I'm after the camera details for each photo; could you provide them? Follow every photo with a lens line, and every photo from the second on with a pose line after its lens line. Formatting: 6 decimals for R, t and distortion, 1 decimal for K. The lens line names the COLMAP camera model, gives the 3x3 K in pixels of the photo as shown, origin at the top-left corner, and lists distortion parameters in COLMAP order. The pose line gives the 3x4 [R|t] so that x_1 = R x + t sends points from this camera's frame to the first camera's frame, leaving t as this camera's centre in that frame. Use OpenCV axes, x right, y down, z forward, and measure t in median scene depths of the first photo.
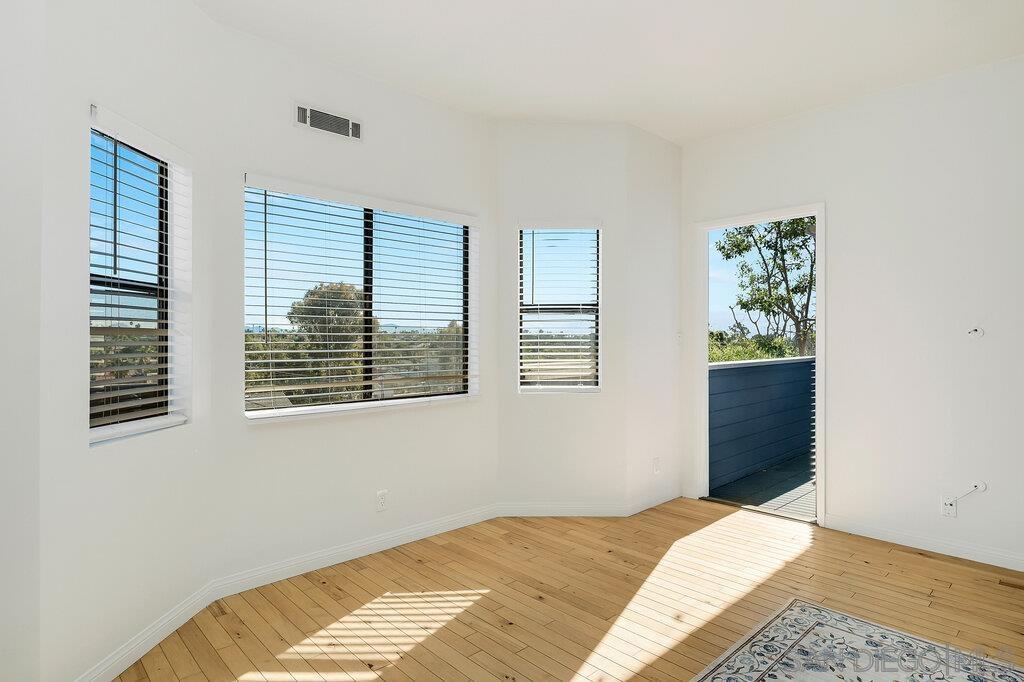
lens RADIAL K [[563.9, 0, 511.5], [0, 563.9, 336.5], [0, 0, 1]] dist [-0.003136, 0.003258]
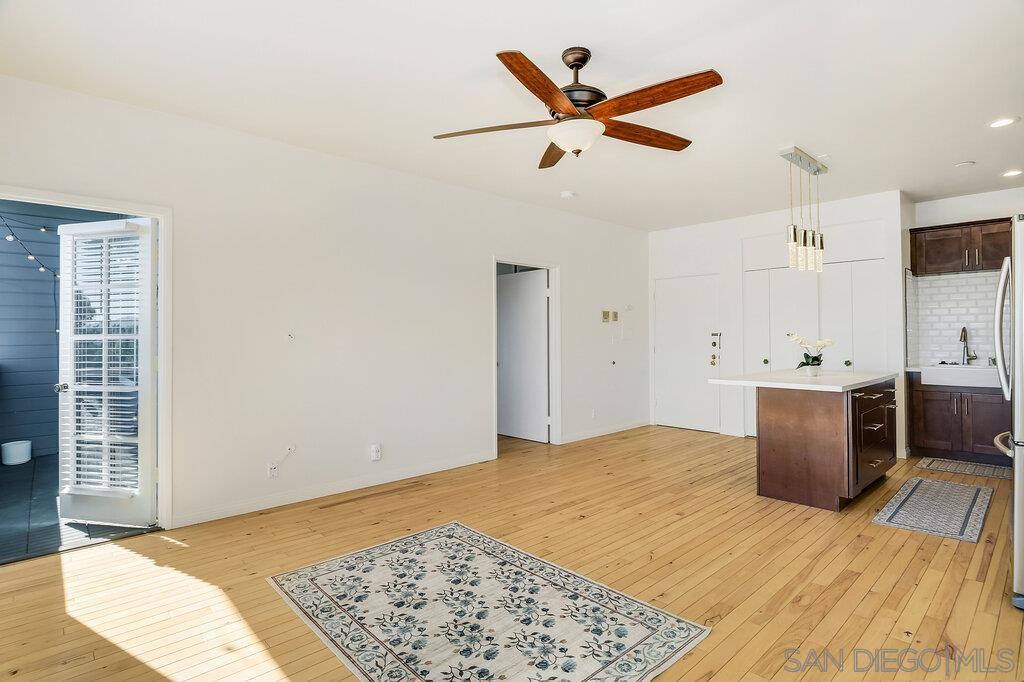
lens RADIAL K [[517.1, 0, 529.6], [0, 517.1, 328.6], [0, 0, 1]] dist [-0.007705, 0.001006]
pose [[-0.013181, 0.024171, 0.999621, -0.459113], [0.002468, 0.999706, -0.024141, 0.004922], [-0.999910, 0.002149, -0.013237, 0.448487]]
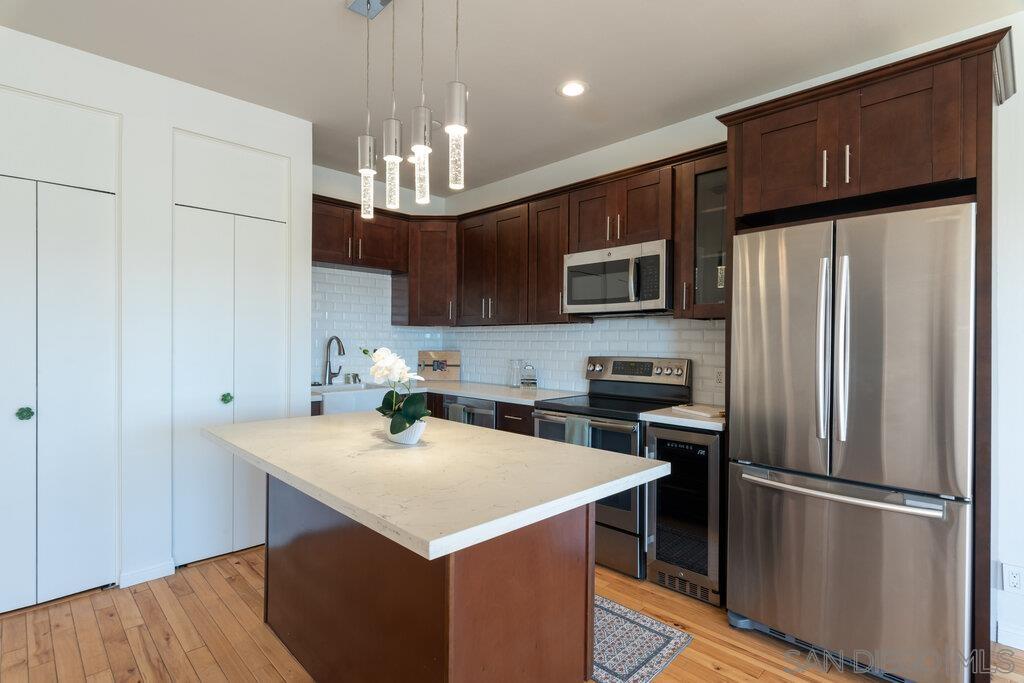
lens RADIAL K [[499.7, 0, 511.0], [0, 499.7, 338.8], [0, 0, 1]] dist [-0.000634, 0.001215]
pose [[-0.999812, -0.004079, -0.018964, 0.866343], [-0.003882, 0.999938, -0.010437, -0.022643], [0.019005, -0.010362, -0.999766, 0.277586]]
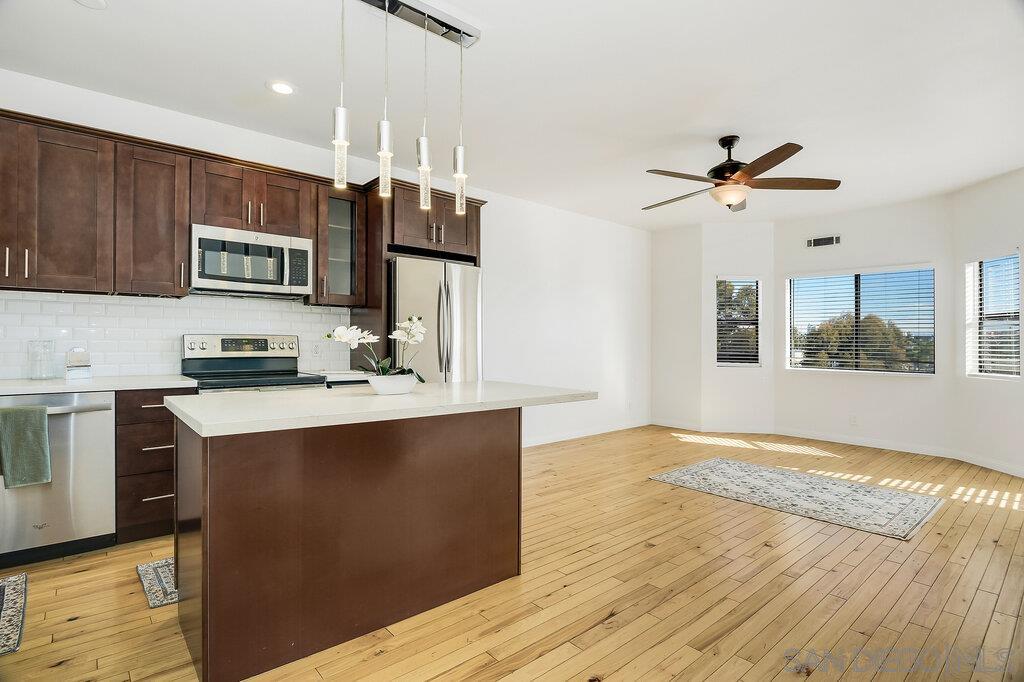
lens RADIAL K [[508.8, 0, 508.3], [0, 508.8, 335.0], [0, 0, 1]] dist [-0.016982, -0.003329]
pose [[-0.049756, -0.010310, -0.998708, 1.776320], [-0.005125, 0.999936, -0.010068, 0.016924], [0.998748, 0.004617, -0.049806, -0.151877]]
